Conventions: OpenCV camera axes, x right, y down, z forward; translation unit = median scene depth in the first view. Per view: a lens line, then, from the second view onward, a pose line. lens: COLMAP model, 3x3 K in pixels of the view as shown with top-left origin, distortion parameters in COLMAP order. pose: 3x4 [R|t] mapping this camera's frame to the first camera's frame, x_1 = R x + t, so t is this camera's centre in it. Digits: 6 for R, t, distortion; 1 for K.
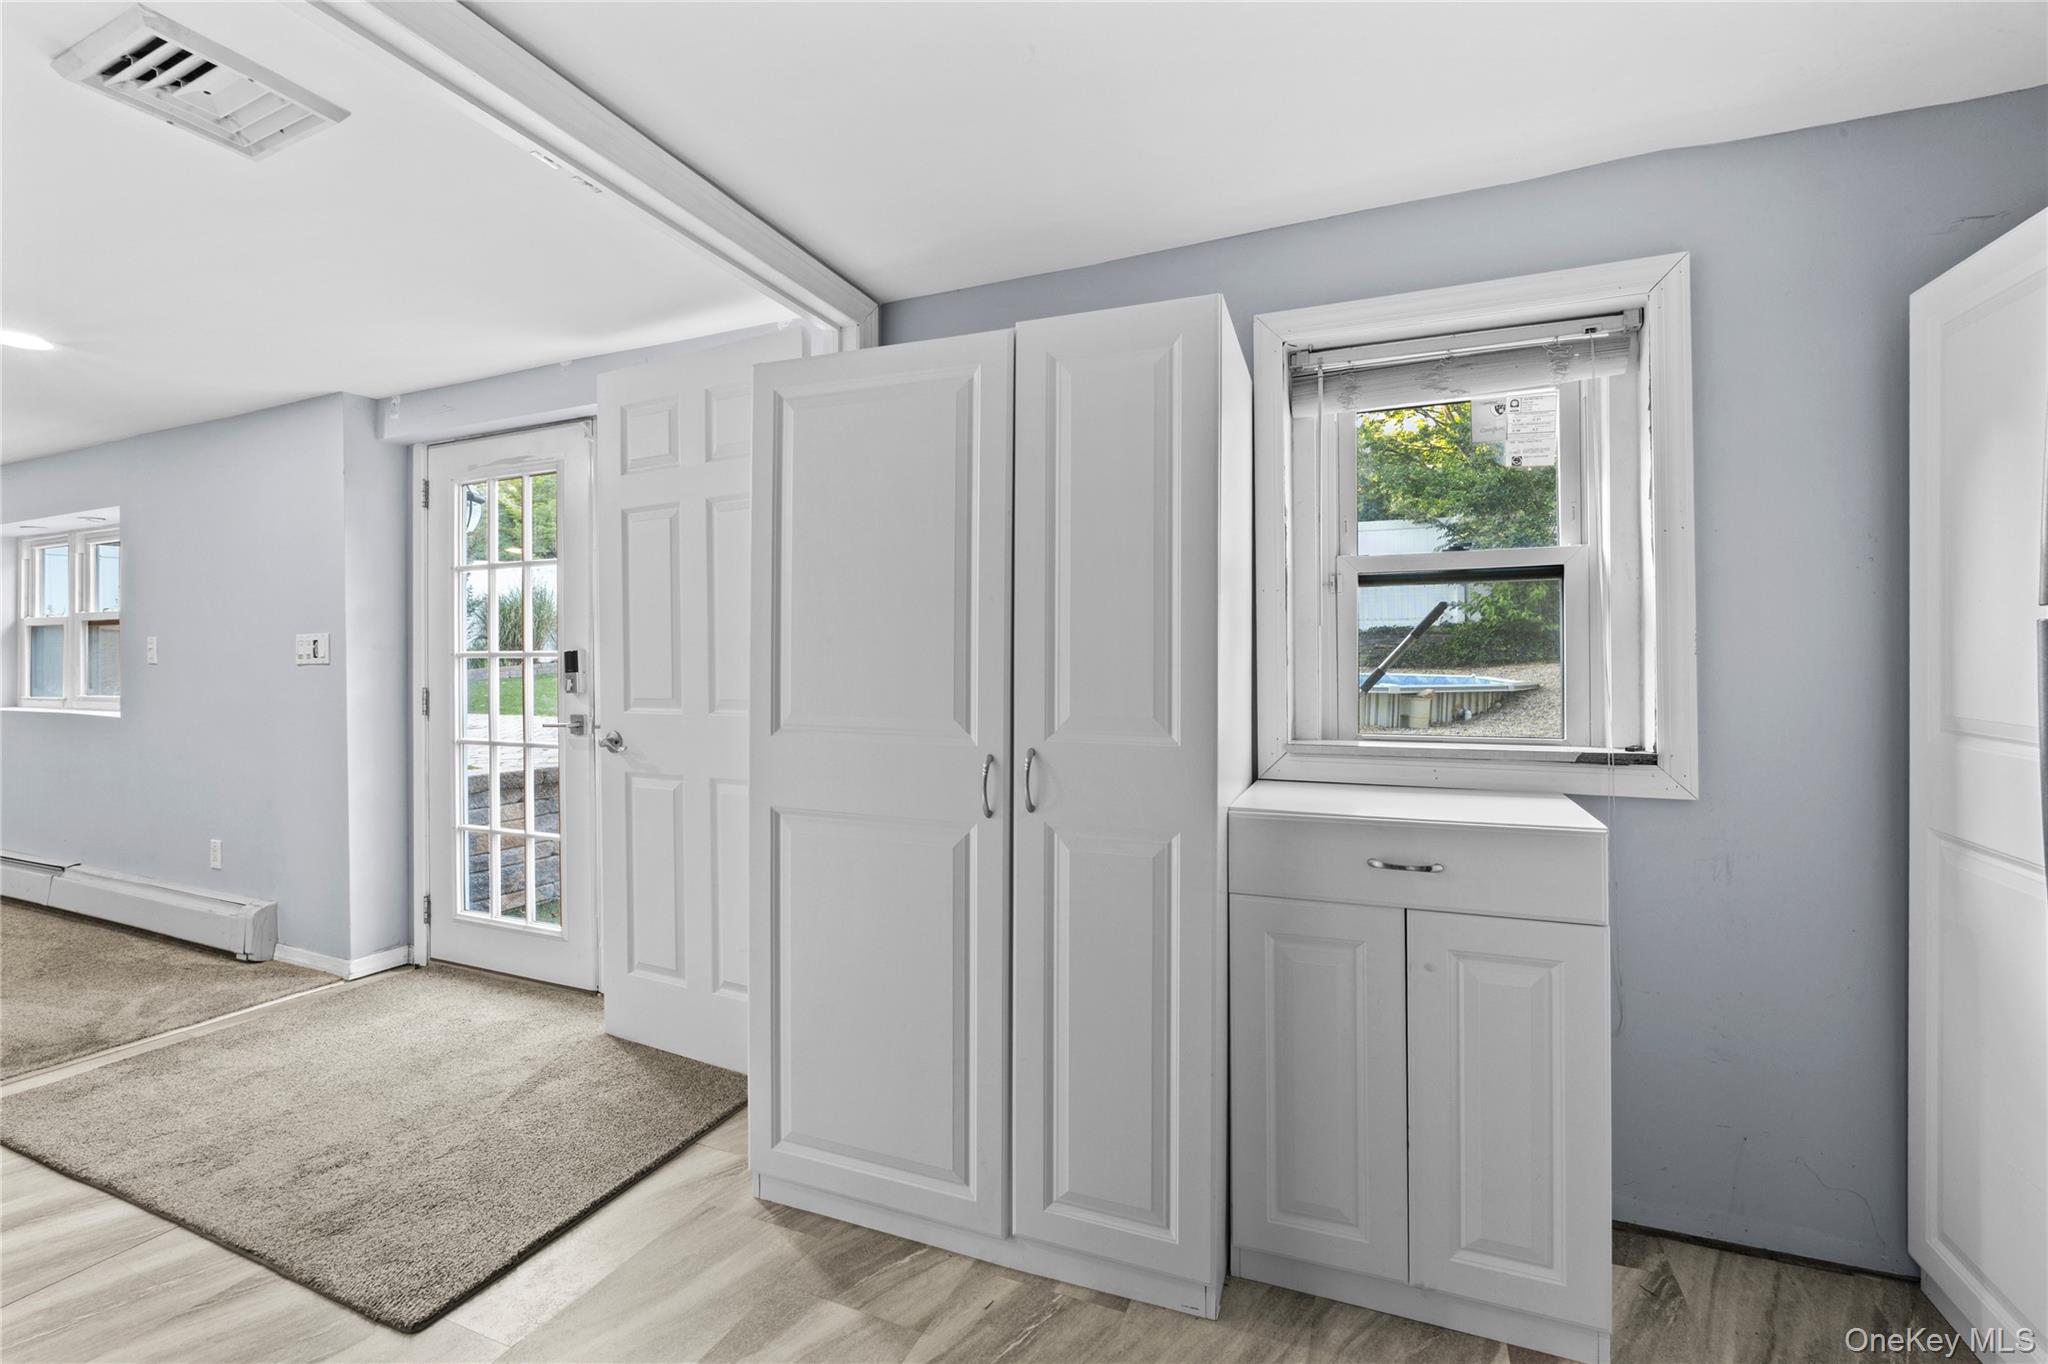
lens RADIAL K [[867.2, 0, 1015.3], [0, 867.2, 672.3], [0, 0, 1]] dist [-0.007562, -0.000436]
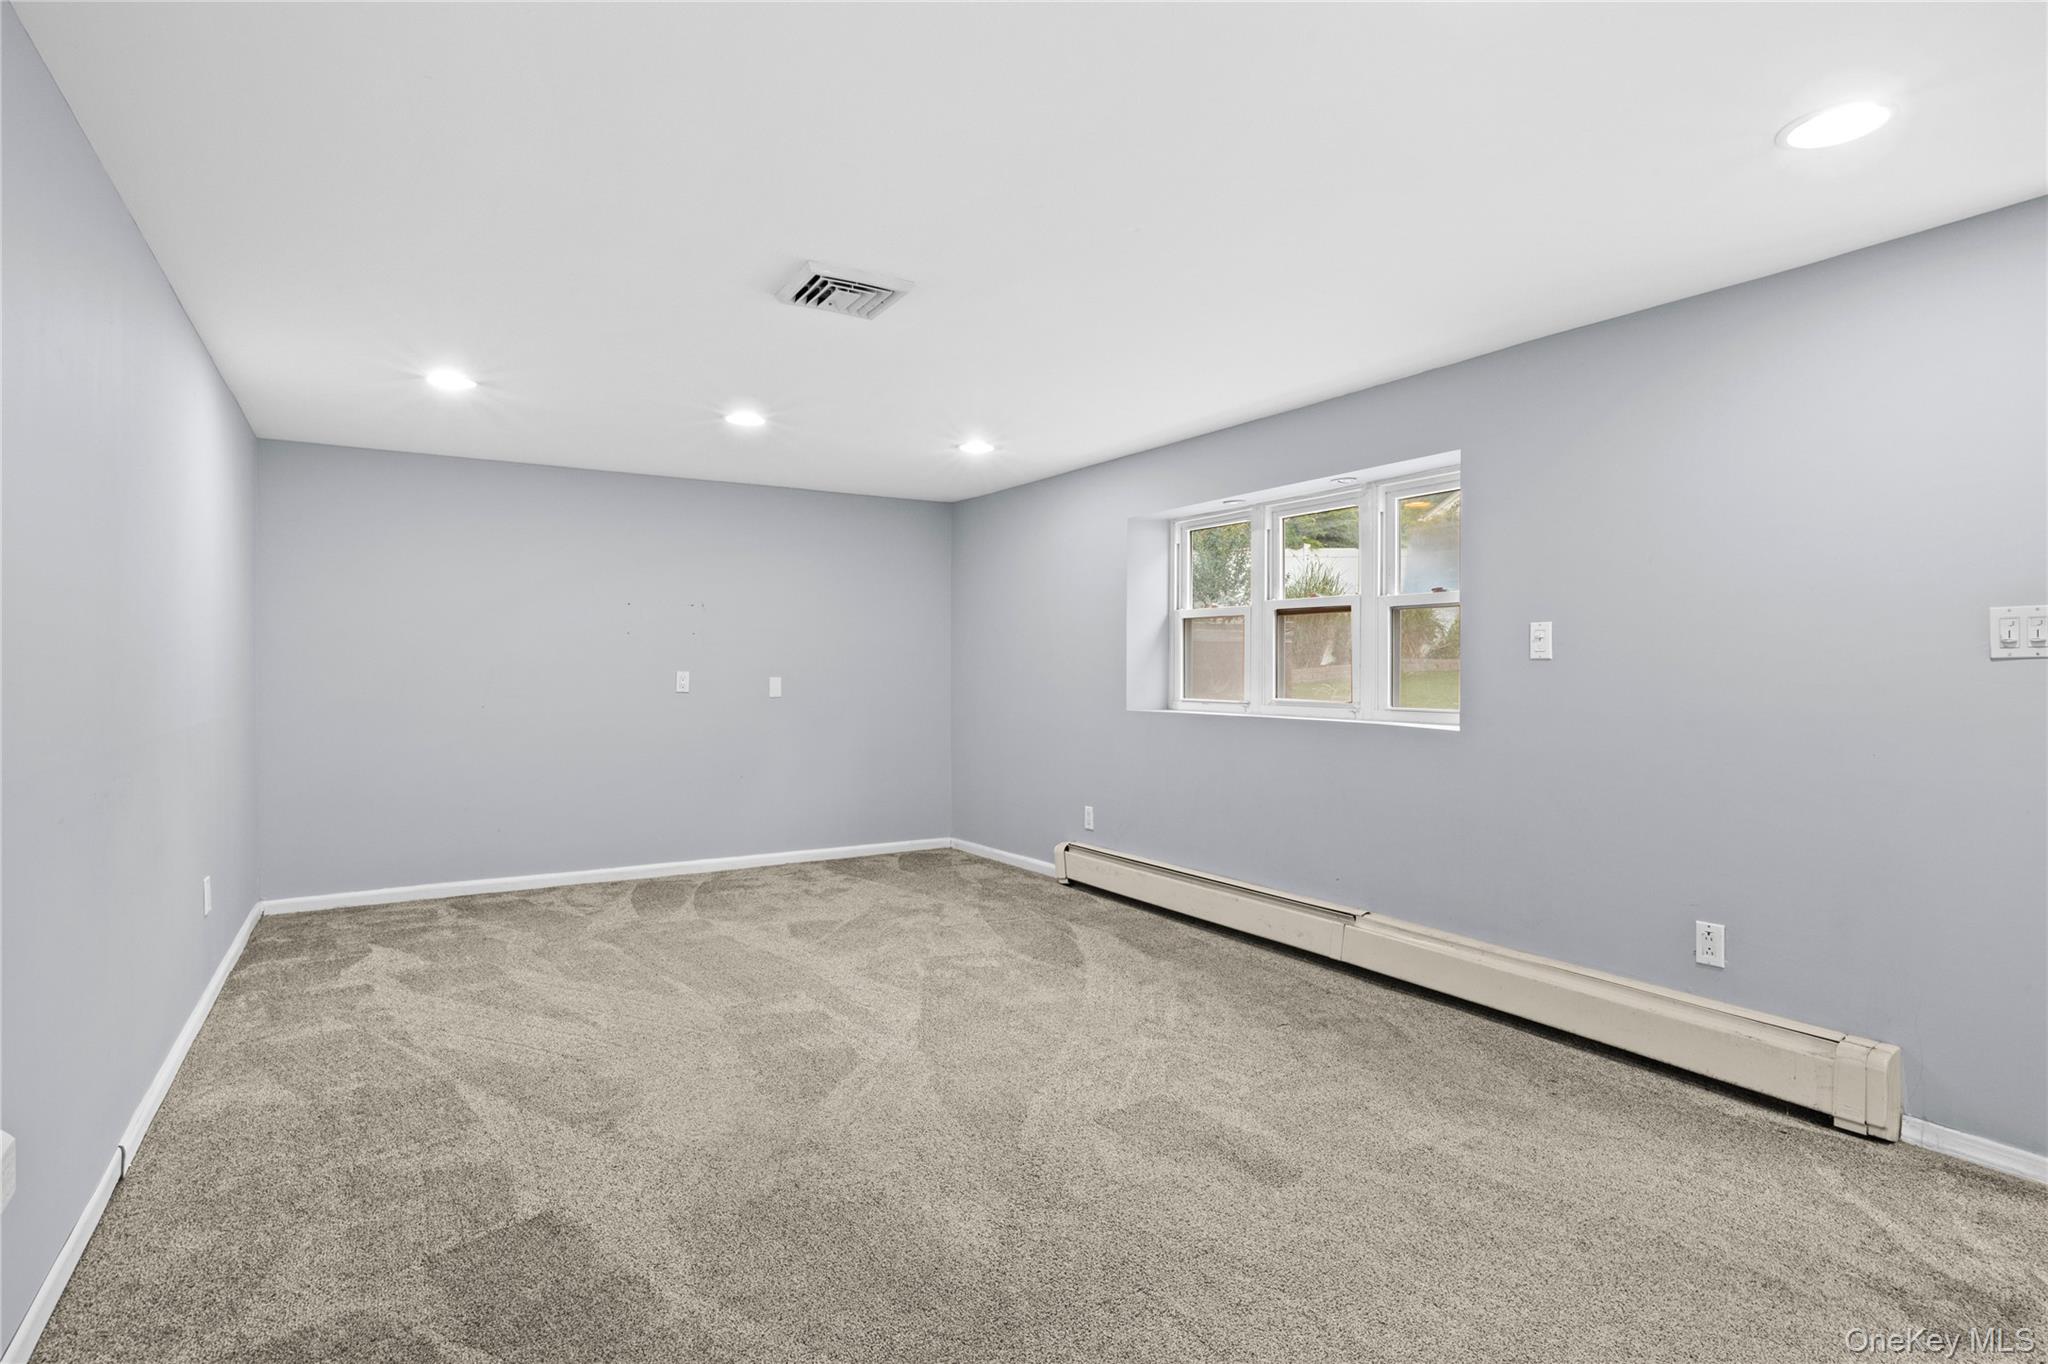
lens RADIAL K [[1085.8, 0, 1022.2], [0, 1085.8, 668.5], [0, 0, 1]] dist [-0.013415, 0.002071]
pose [[0.791991, -0.002269, -0.610528, -0.900532], [0.001882, 0.999997, -0.001275, -0.002100], [0.610529, -0.000140, 0.791994, 0.013400]]
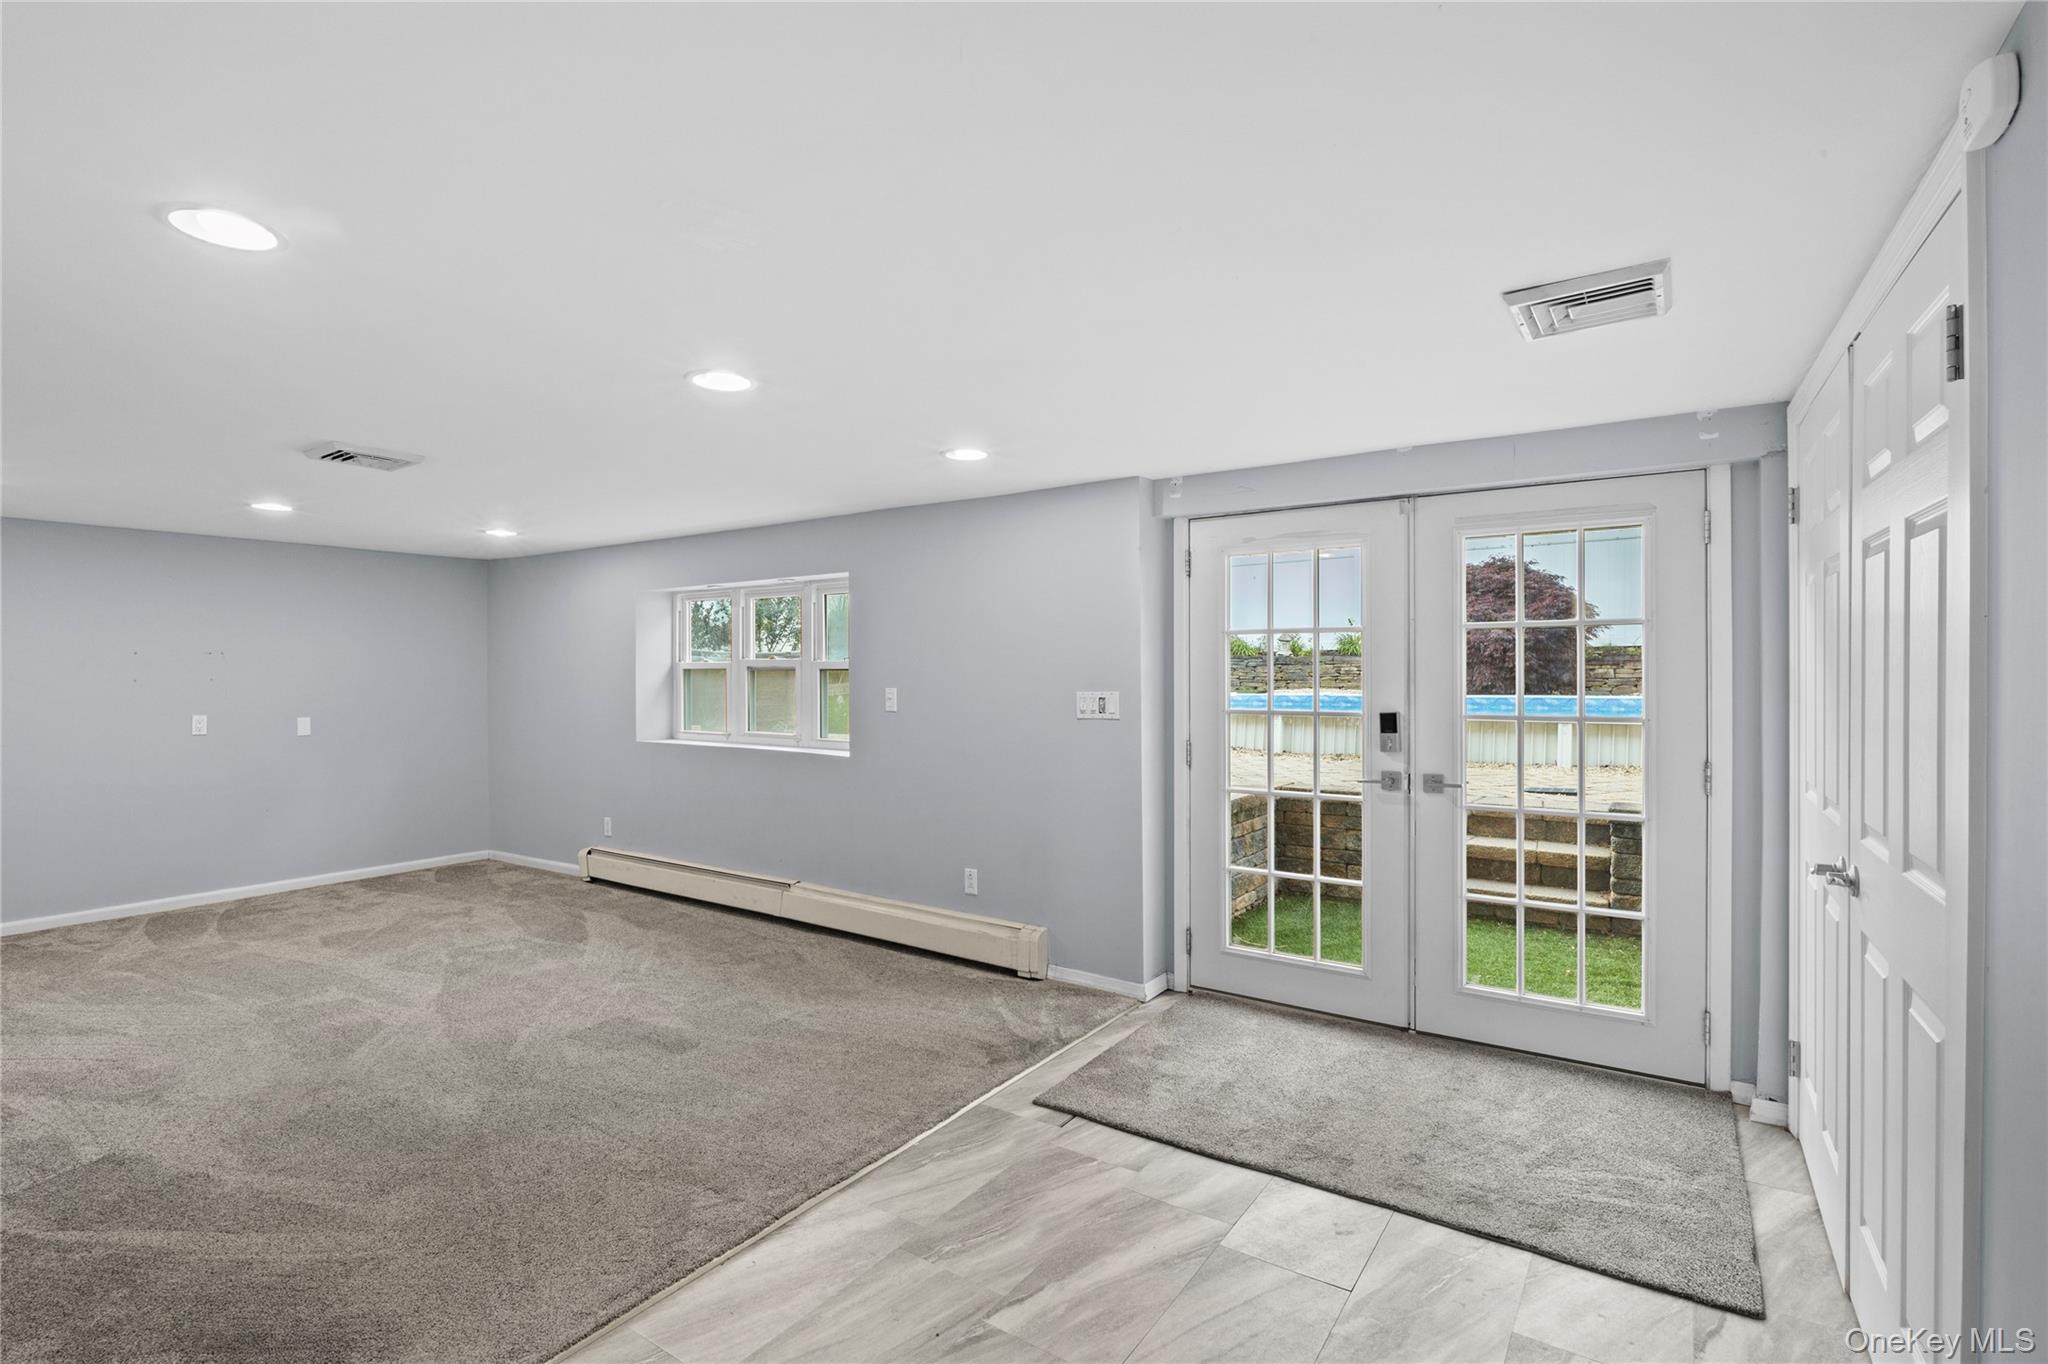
lens RADIAL K [[970.3, 0, 1032.9], [0, 970.3, 673.6], [0, 0, 1]] dist [-0.009646, 0.001173]
pose [[0.973266, -0.007525, -0.229555, -0.591902], [0.008156, 0.999965, 0.001800, -0.070201], [0.229534, -0.003624, 0.973294, -0.246552]]
